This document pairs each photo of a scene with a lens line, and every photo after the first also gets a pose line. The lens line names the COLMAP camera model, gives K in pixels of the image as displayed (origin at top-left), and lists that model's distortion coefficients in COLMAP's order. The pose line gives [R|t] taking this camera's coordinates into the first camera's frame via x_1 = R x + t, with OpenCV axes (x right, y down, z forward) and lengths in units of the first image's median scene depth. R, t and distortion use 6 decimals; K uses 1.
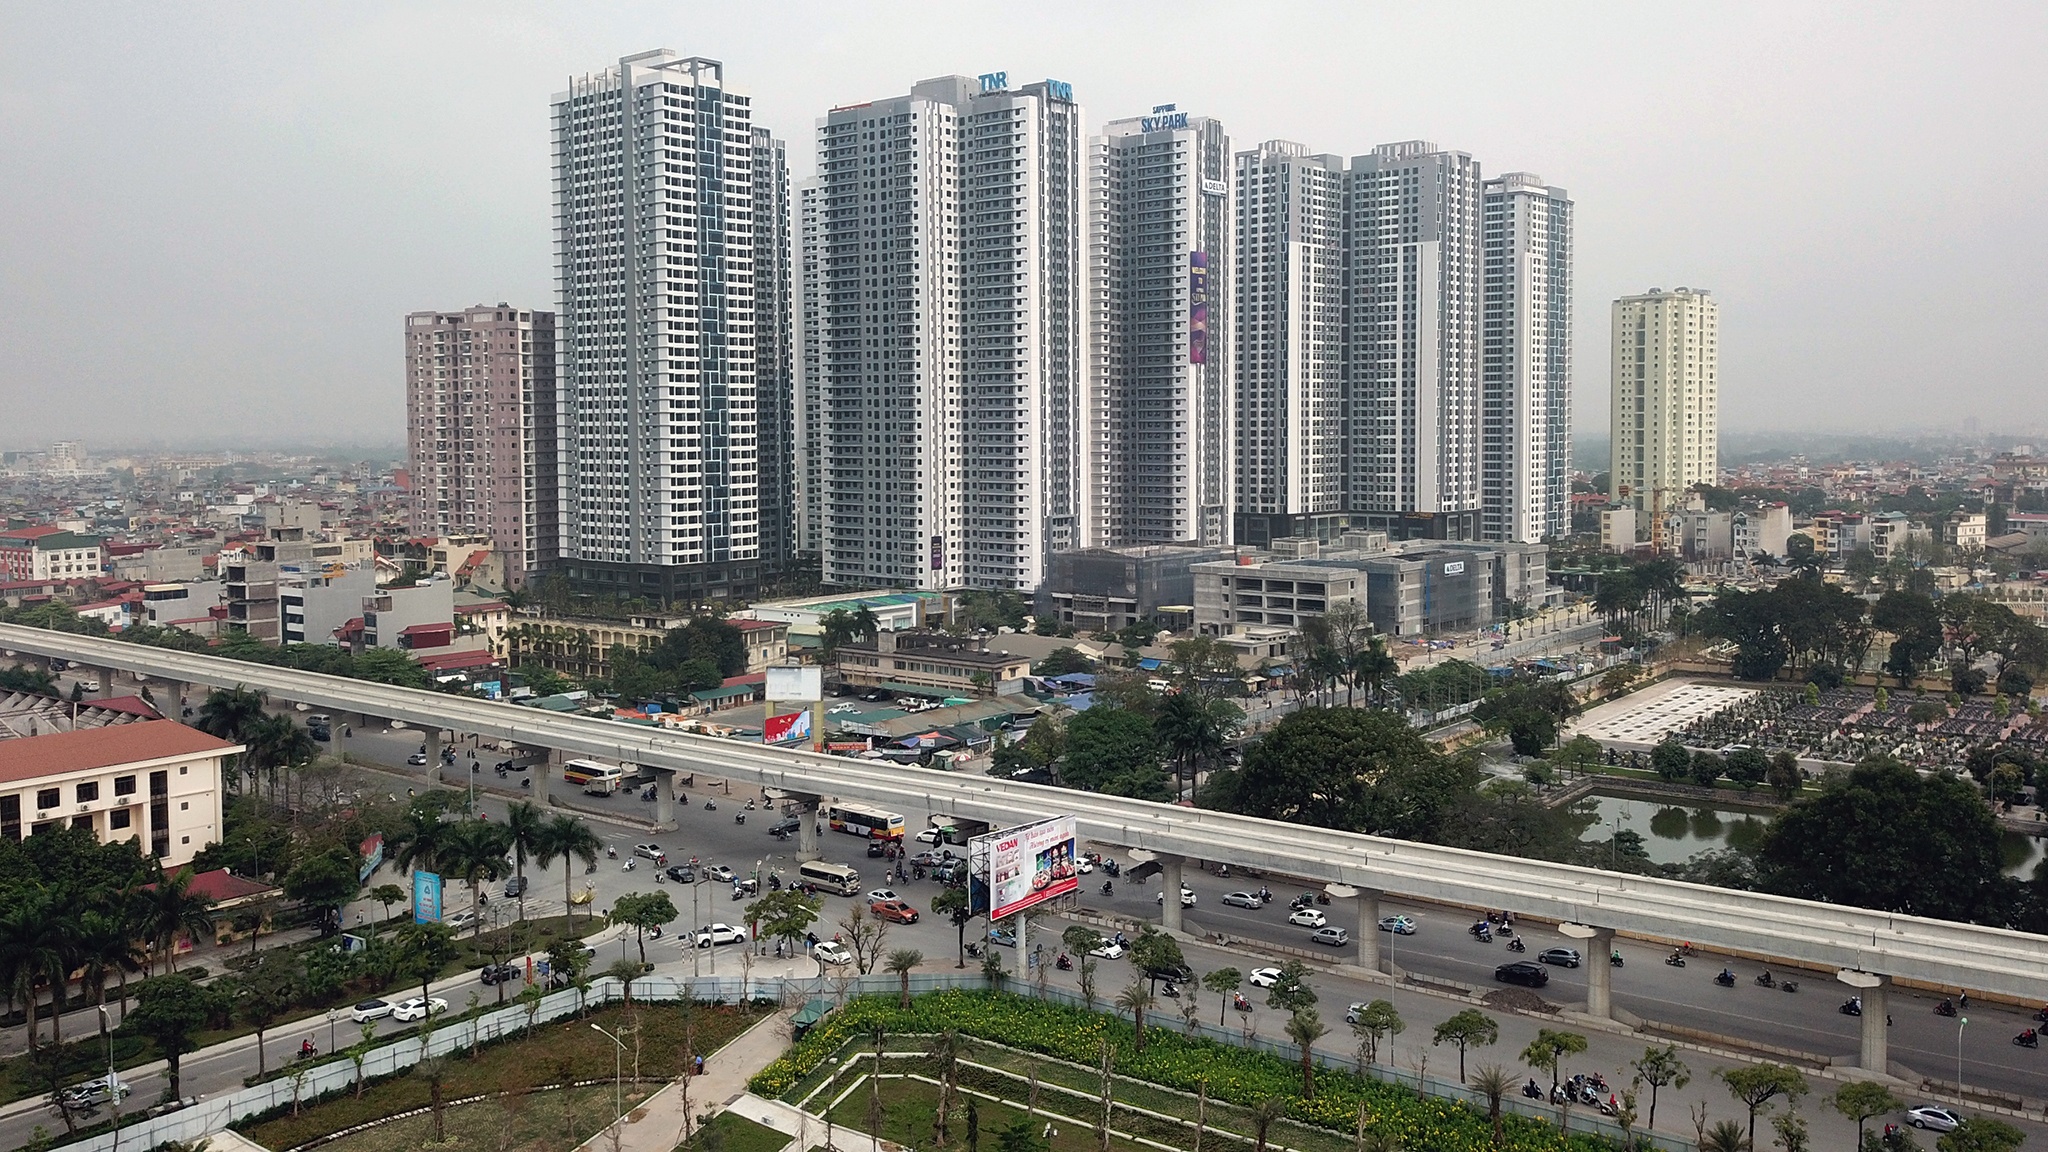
lens RADIAL K [[1713.4, 0, 1024.4], [0, 1713.4, 571.9], [0, 0, 1]] dist [0.015747, 0.002882]
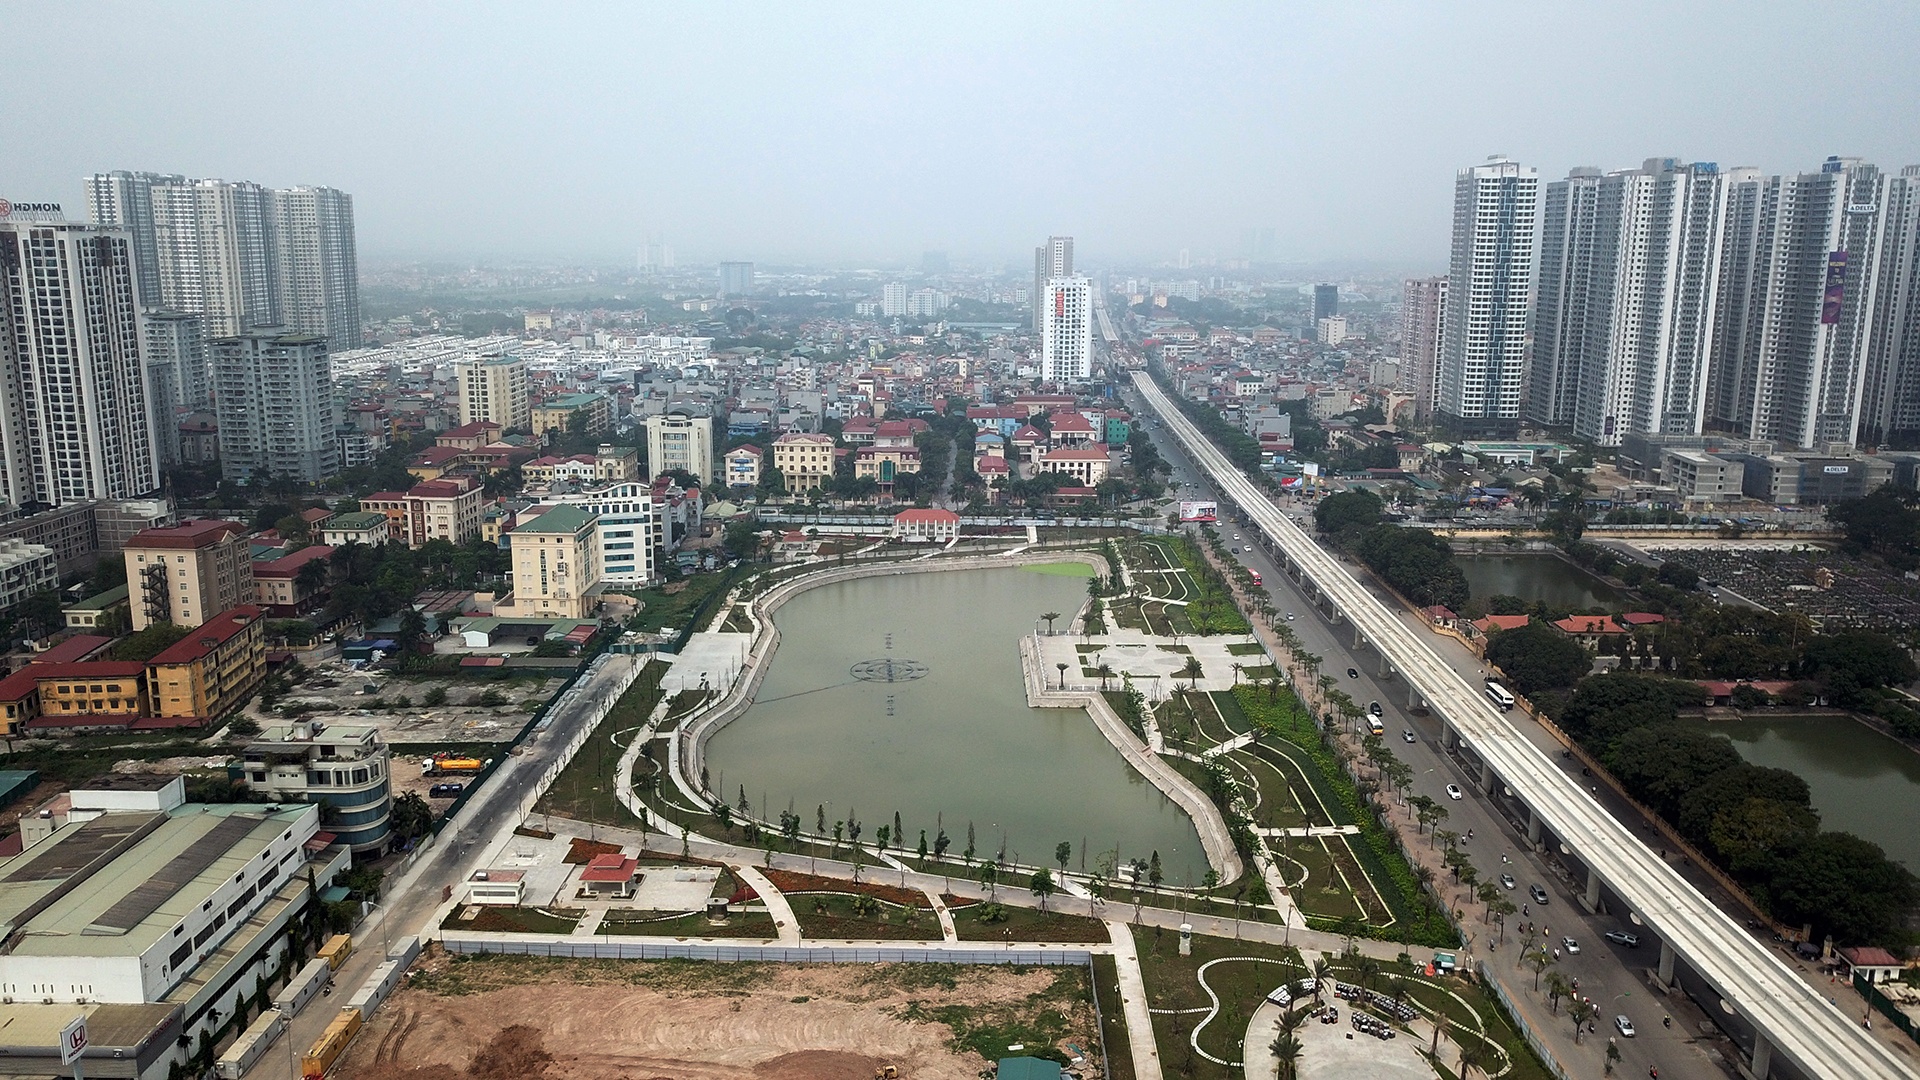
lens RADIAL K [[1449.5, 0, 956.9], [0, 1449.5, 541.5], [0, 0, 1]] dist [-0.000997, -0.002874]
pose [[0.586515, 0.173063, -0.791233, 0.799084], [-0.074035, 0.984271, 0.160406, -0.087210], [0.806547, -0.035502, 0.590102, -0.486856]]
